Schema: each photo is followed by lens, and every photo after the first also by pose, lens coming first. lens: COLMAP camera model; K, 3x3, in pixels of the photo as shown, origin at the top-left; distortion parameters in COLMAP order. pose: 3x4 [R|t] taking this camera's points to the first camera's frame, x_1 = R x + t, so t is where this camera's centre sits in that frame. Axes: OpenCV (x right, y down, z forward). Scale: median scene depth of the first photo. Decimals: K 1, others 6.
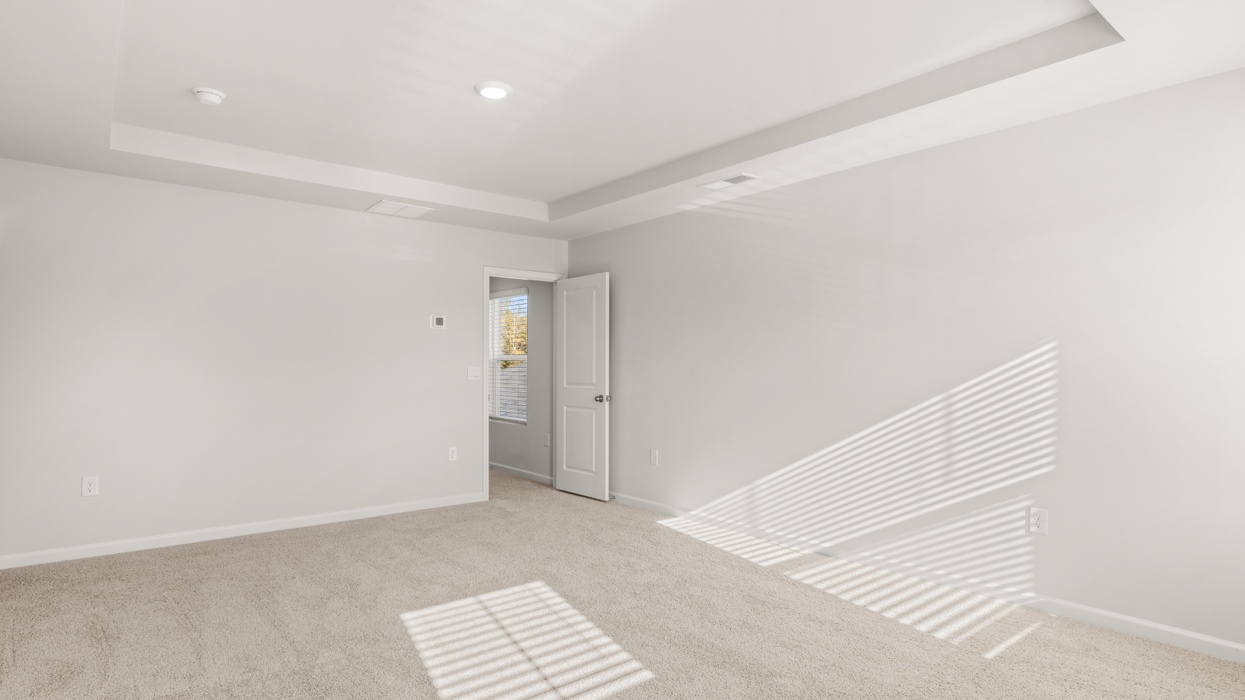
lens RADIAL K [[647.1, 0, 616.2], [0, 647.1, 350.1], [0, 0, 1]] dist [0.002666, 0.000155]
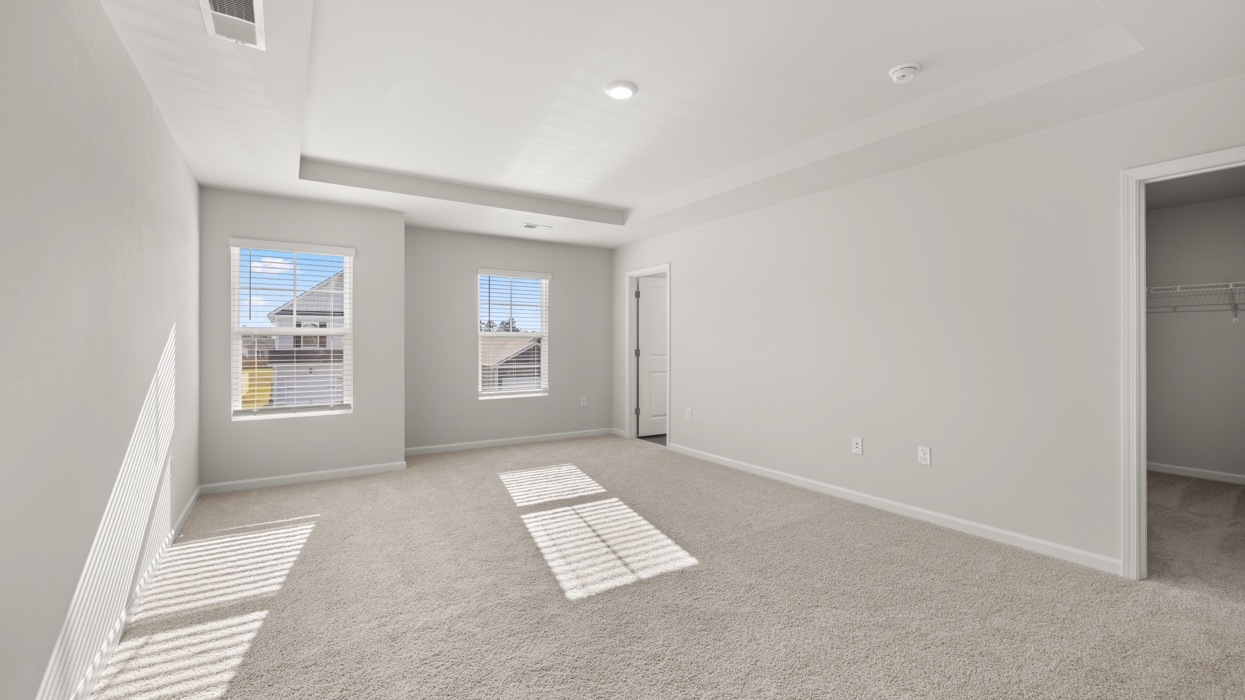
lens RADIAL K [[525.2, 0, 620.3], [0, 525.2, 347.2], [0, 0, 1]] dist [-0.006238, -0.000176]
pose [[-0.994558, -0.005598, 0.104033, -0.280036], [-0.007703, 0.999774, -0.019839, 0.048528], [-0.103899, -0.020532, -0.994376, 1.866535]]
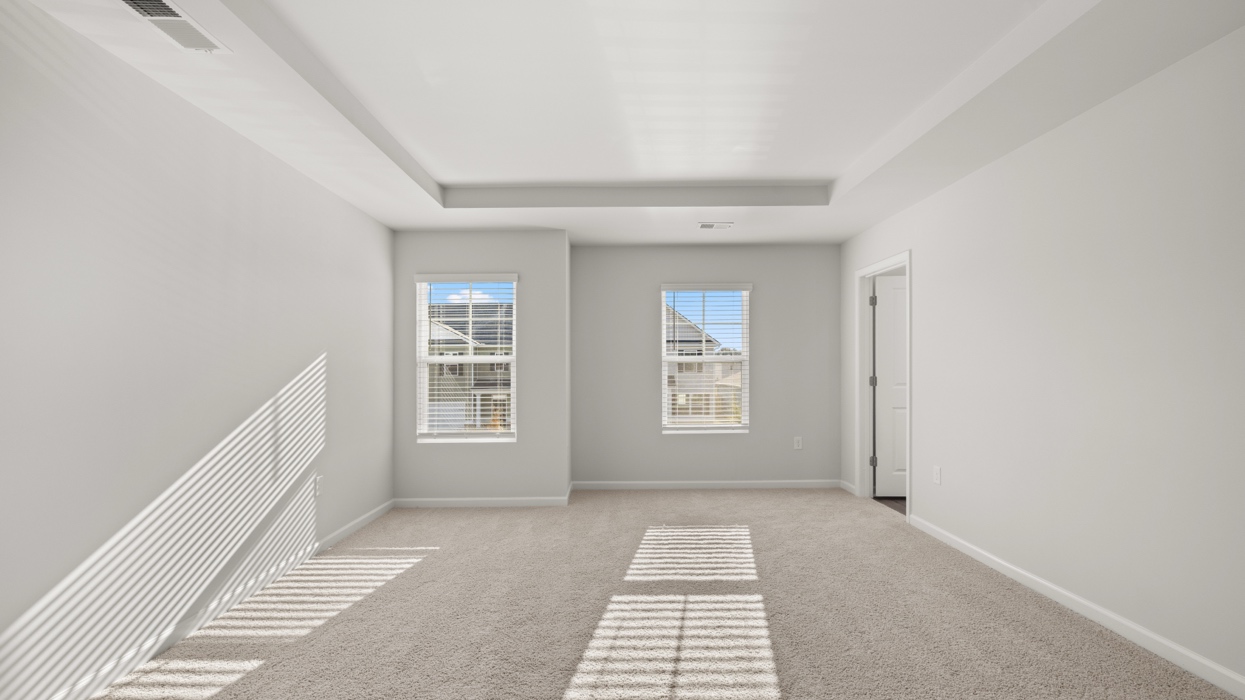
lens RADIAL K [[525.2, 0, 612.9], [0, 525.2, 373.6], [0, 0, 1]] dist [-0.006238, -0.000176]
pose [[-0.779389, -0.004971, 0.626521, -0.489128], [-0.013743, 0.999864, -0.009164, 0.031829], [-0.626390, -0.015753, -0.779351, 1.442712]]
